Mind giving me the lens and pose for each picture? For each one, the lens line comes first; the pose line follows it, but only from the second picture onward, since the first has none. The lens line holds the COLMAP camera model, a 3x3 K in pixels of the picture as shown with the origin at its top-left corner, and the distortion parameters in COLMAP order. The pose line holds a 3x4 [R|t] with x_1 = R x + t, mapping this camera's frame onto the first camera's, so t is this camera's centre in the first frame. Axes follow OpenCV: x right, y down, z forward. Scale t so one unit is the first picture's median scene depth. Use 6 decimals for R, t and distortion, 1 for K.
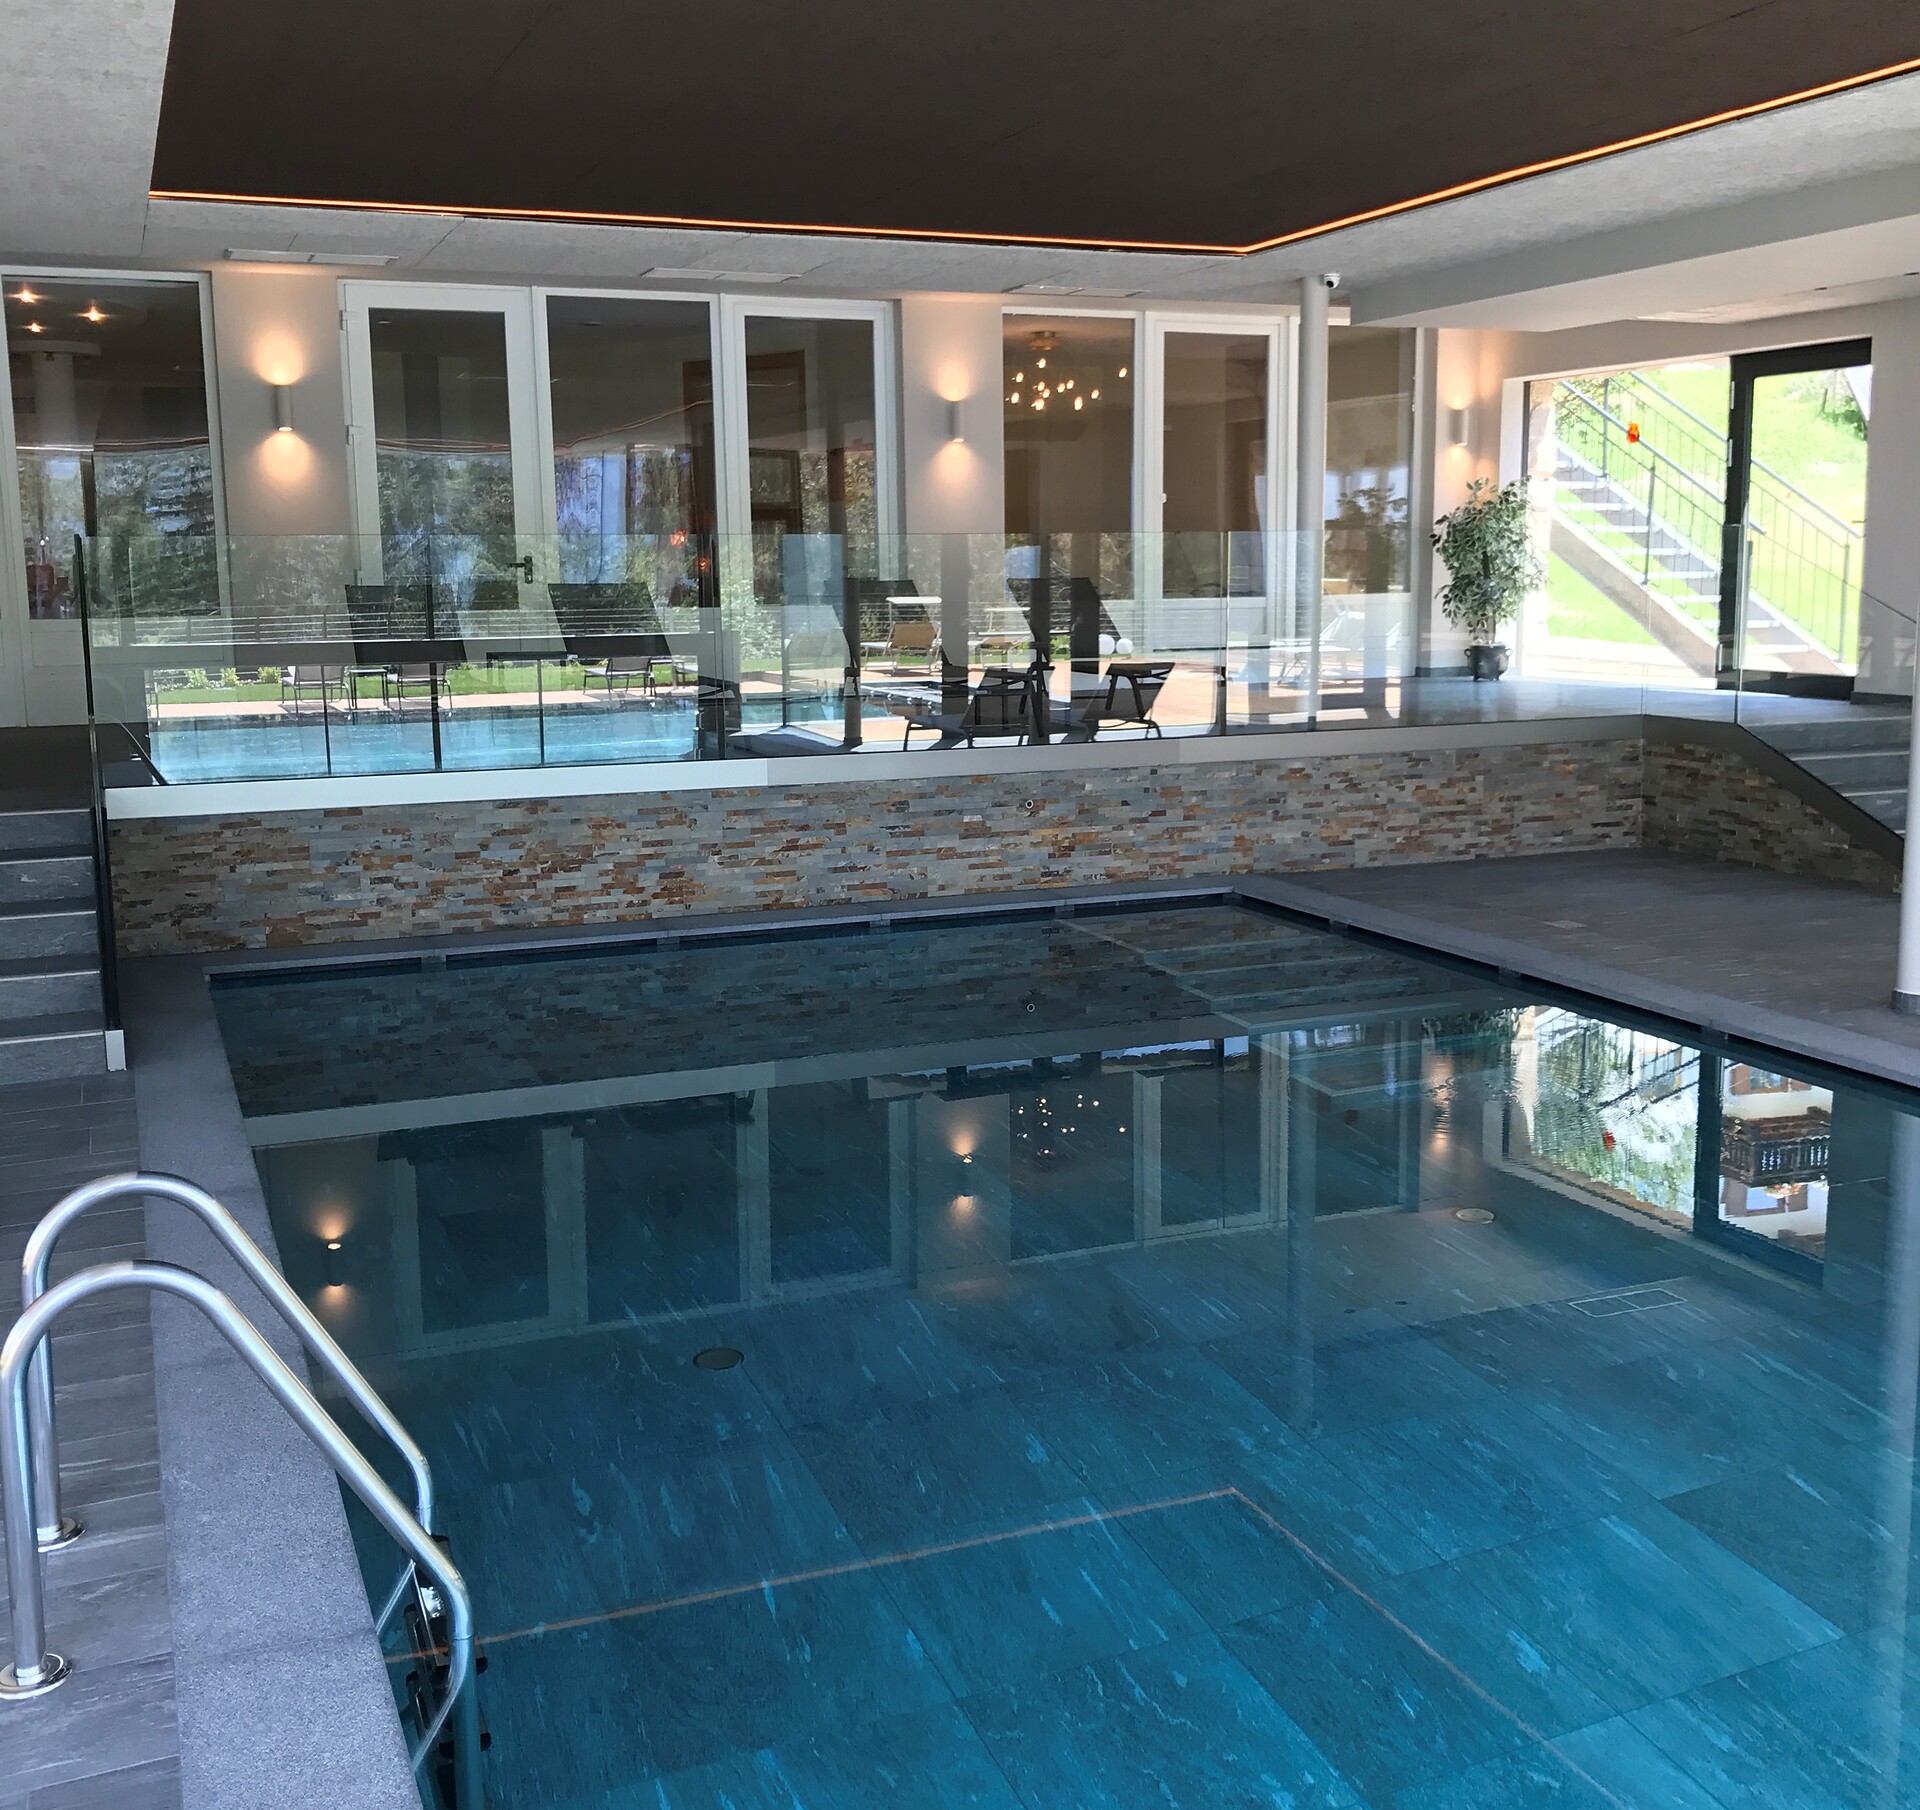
lens RADIAL K [[2116.3, 0, 962.9], [0, 2116.3, 916.5], [0, 0, 1]] dist [0.084838, 0.000000]
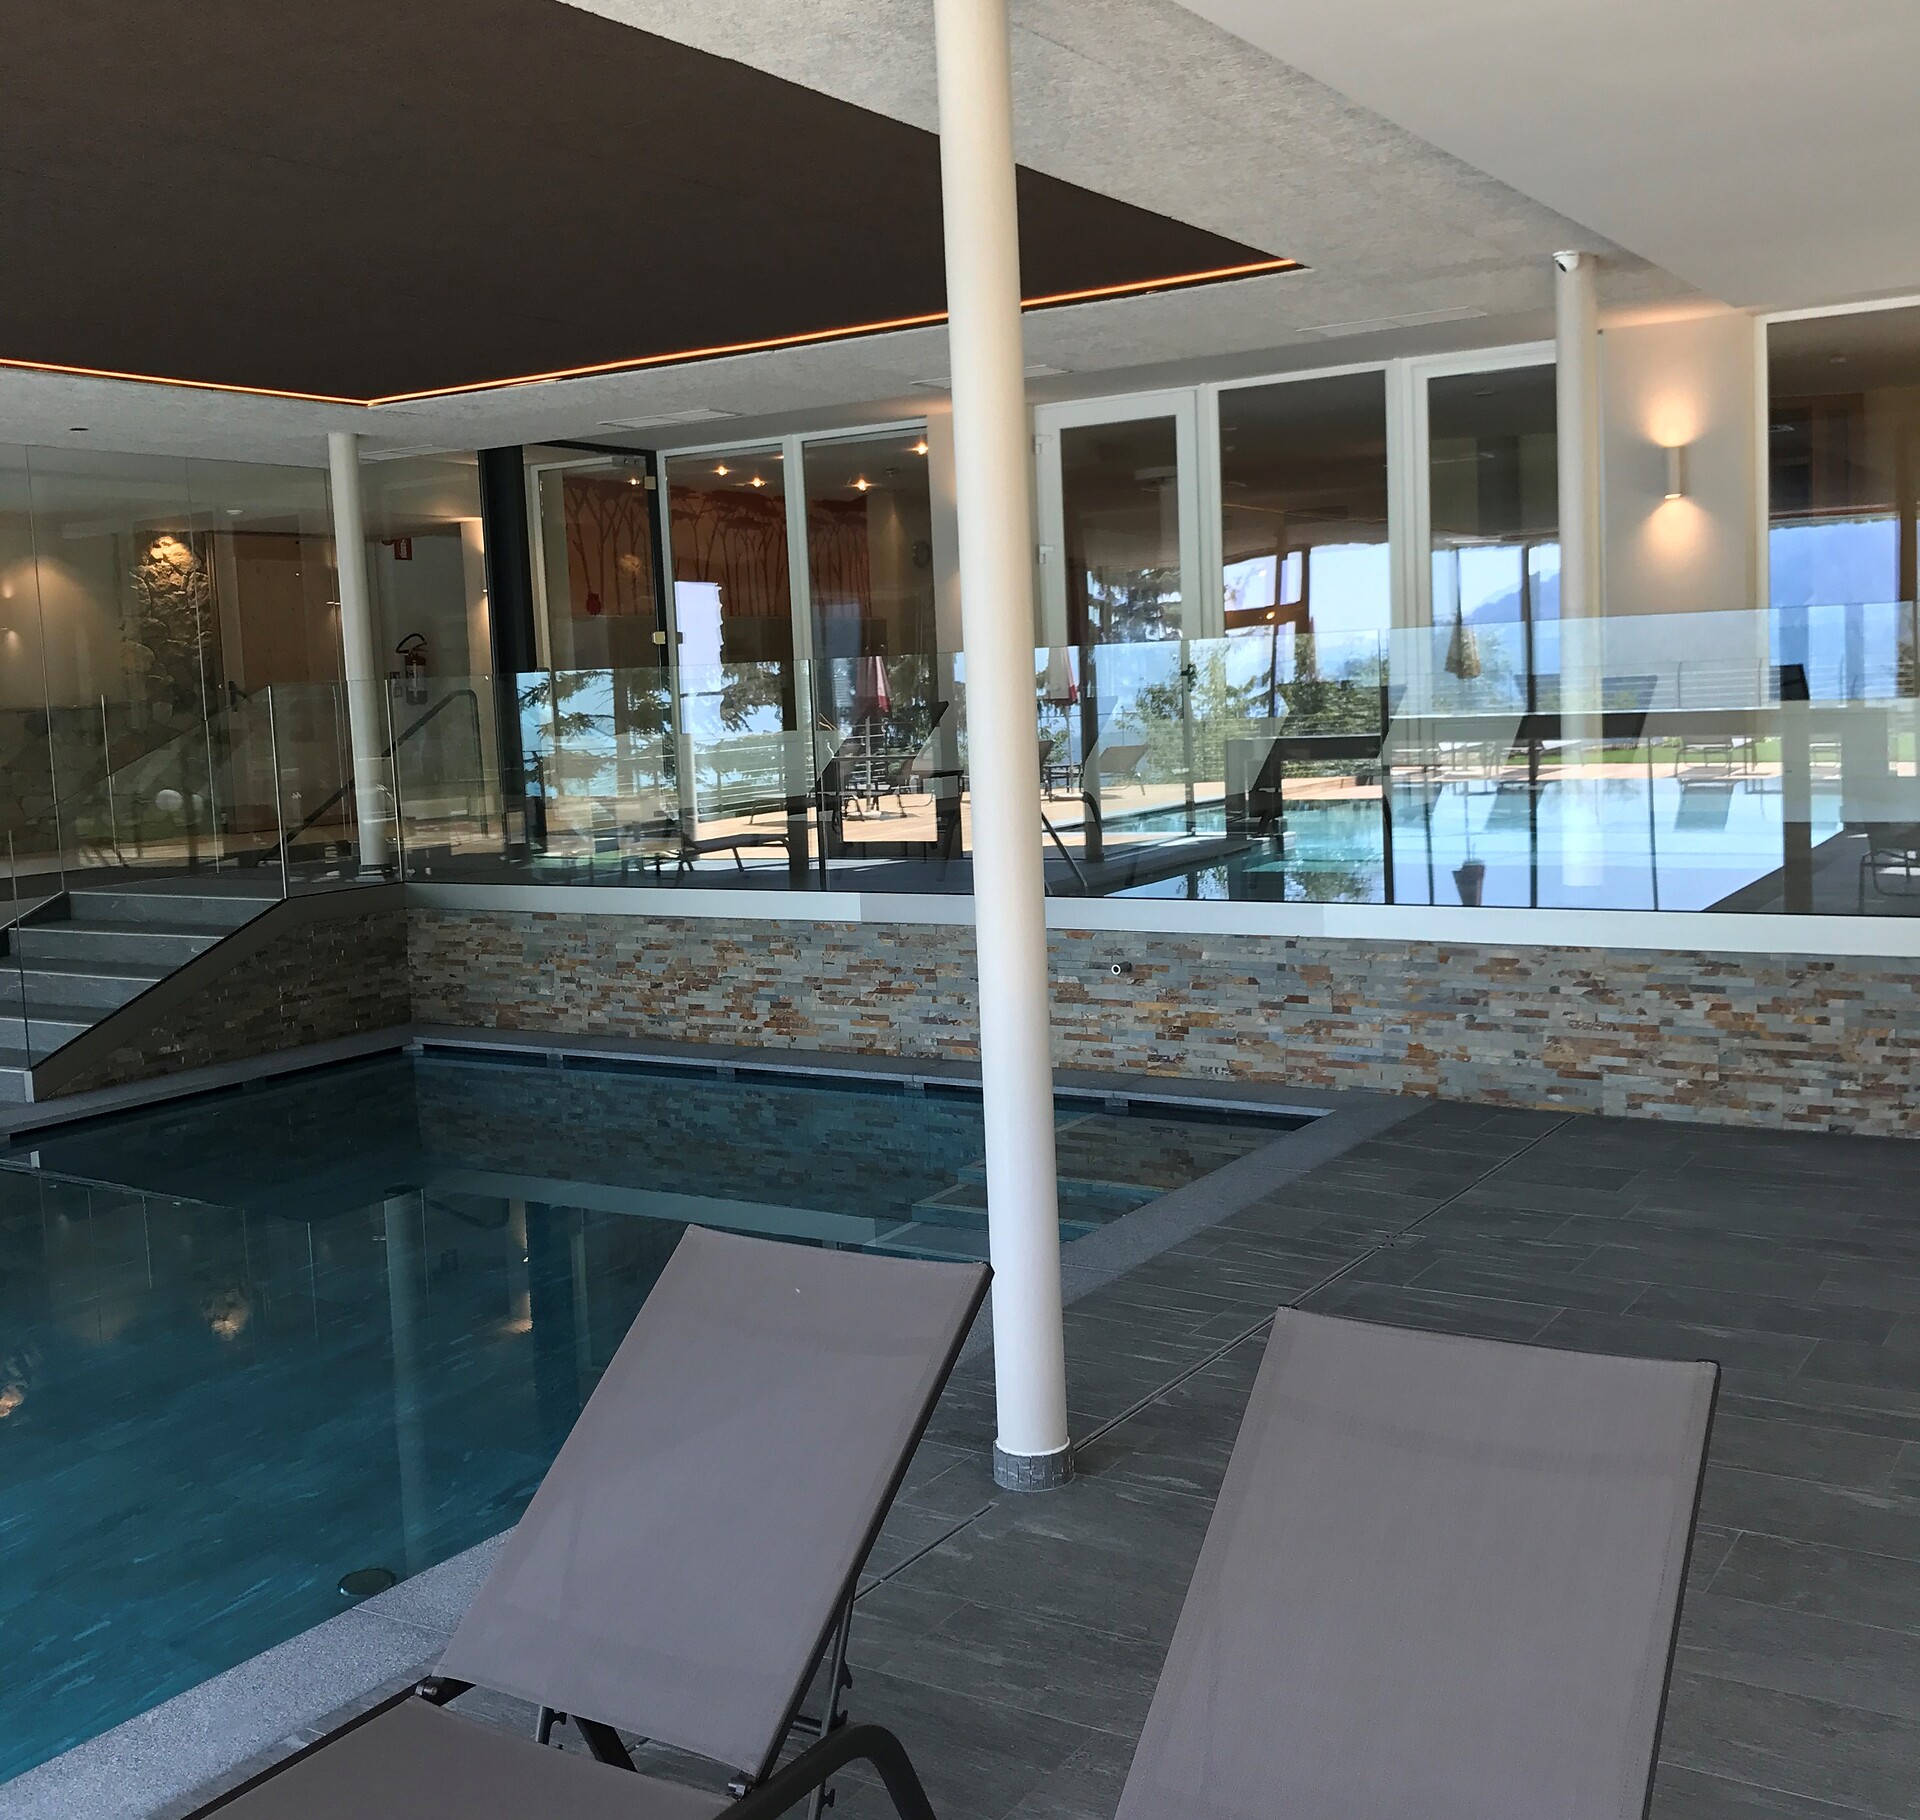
lens RADIAL K [[2096.0, 0, 959.3], [0, 2096.0, 901.6], [0, 0, 1]] dist [0.084597, 0.000000]
pose [[0.576156, 0.073883, -0.813994, 0.653212], [-0.100317, 0.994769, 0.019286, -0.088567], [0.811160, 0.070546, 0.580553, 0.473640]]
